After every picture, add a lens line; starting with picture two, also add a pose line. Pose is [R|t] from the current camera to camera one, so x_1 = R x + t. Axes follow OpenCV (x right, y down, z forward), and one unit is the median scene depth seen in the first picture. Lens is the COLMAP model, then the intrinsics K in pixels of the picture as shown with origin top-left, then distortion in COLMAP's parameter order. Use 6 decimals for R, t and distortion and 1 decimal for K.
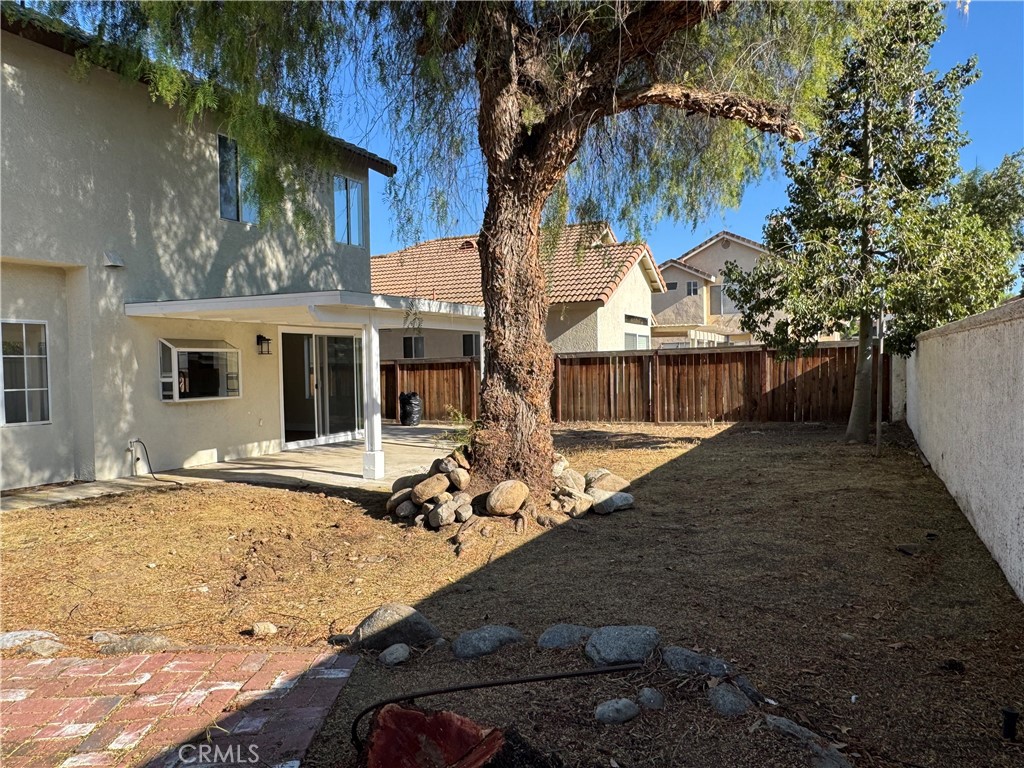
lens RADIAL K [[724.3, 0, 506.1], [0, 724.3, 389.2], [0, 0, 1]] dist [-0.011162, 0.005970]
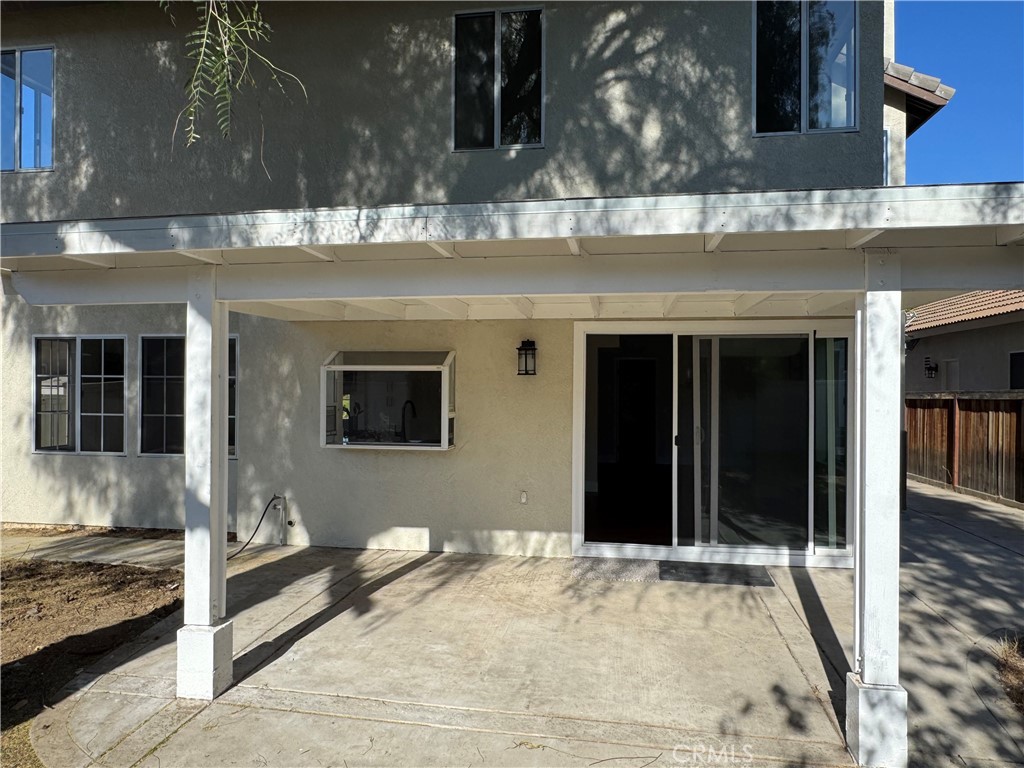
lens RADIAL K [[724.3, 0, 503.7], [0, 724.3, 390.7], [0, 0, 1]] dist [-0.011162, 0.005970]
pose [[0.289635, 0.023541, -0.956848, 0.244185], [-0.046892, 0.998846, 0.010380, -0.052718], [0.955988, 0.041863, 0.290404, 1.053215]]
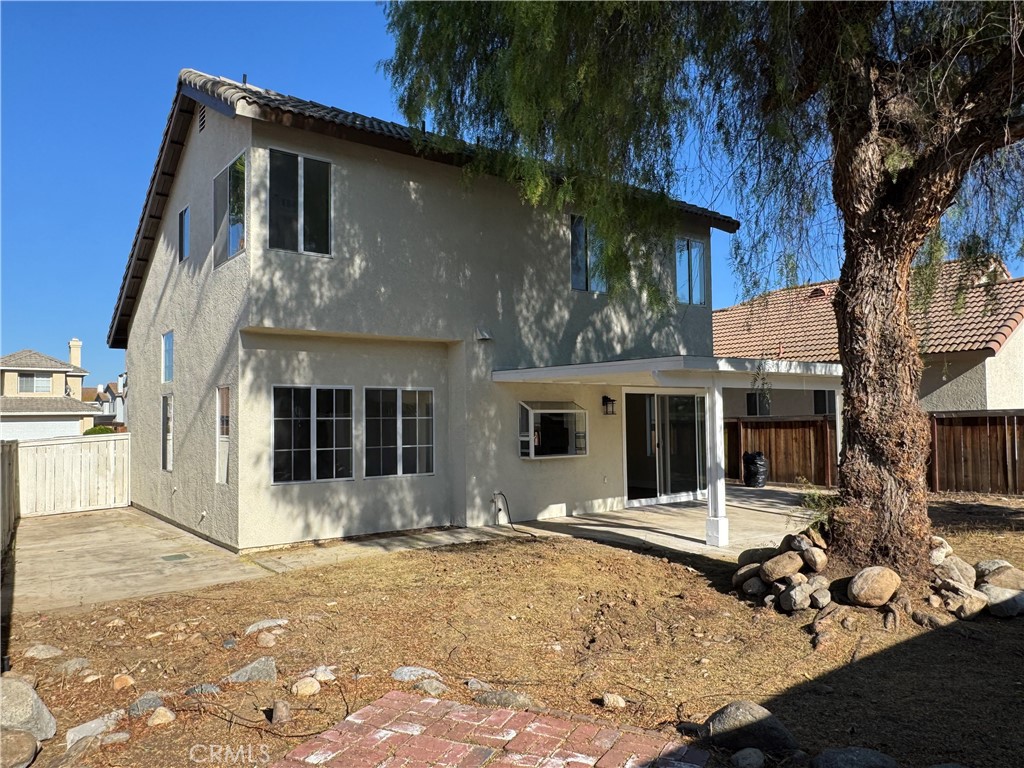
lens RADIAL K [[724.3, 0, 502.4], [0, 724.3, 388.8], [0, 0, 1]] dist [-0.011162, 0.005970]
pose [[0.894285, -0.012556, -0.447322, -0.004271], [-0.018501, 0.997714, -0.064993, -0.018290], [0.447116, 0.066398, 0.892008, -0.008465]]
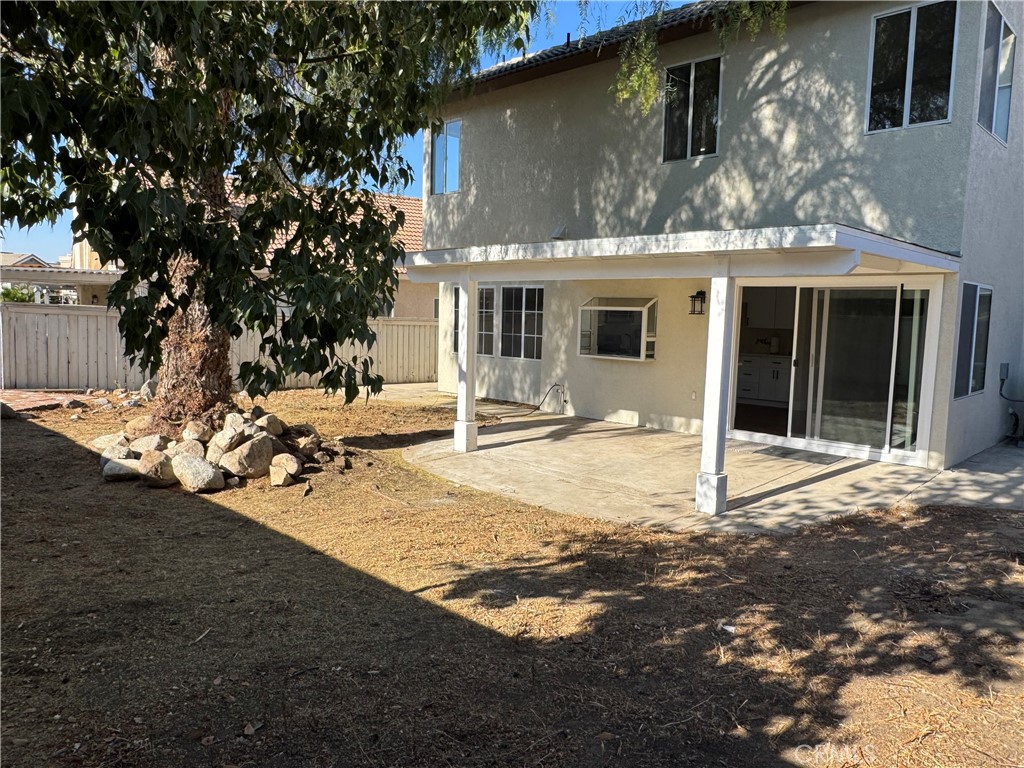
lens RADIAL K [[724.3, 0, 511.9], [0, 724.3, 383.4], [0, 0, 1]] dist [-0.011162, 0.005970]
pose [[-0.301550, 0.104811, -0.947672, 0.671634], [-0.052566, 0.990600, 0.126286, -0.082116], [0.952000, 0.087897, -0.293206, 1.343337]]
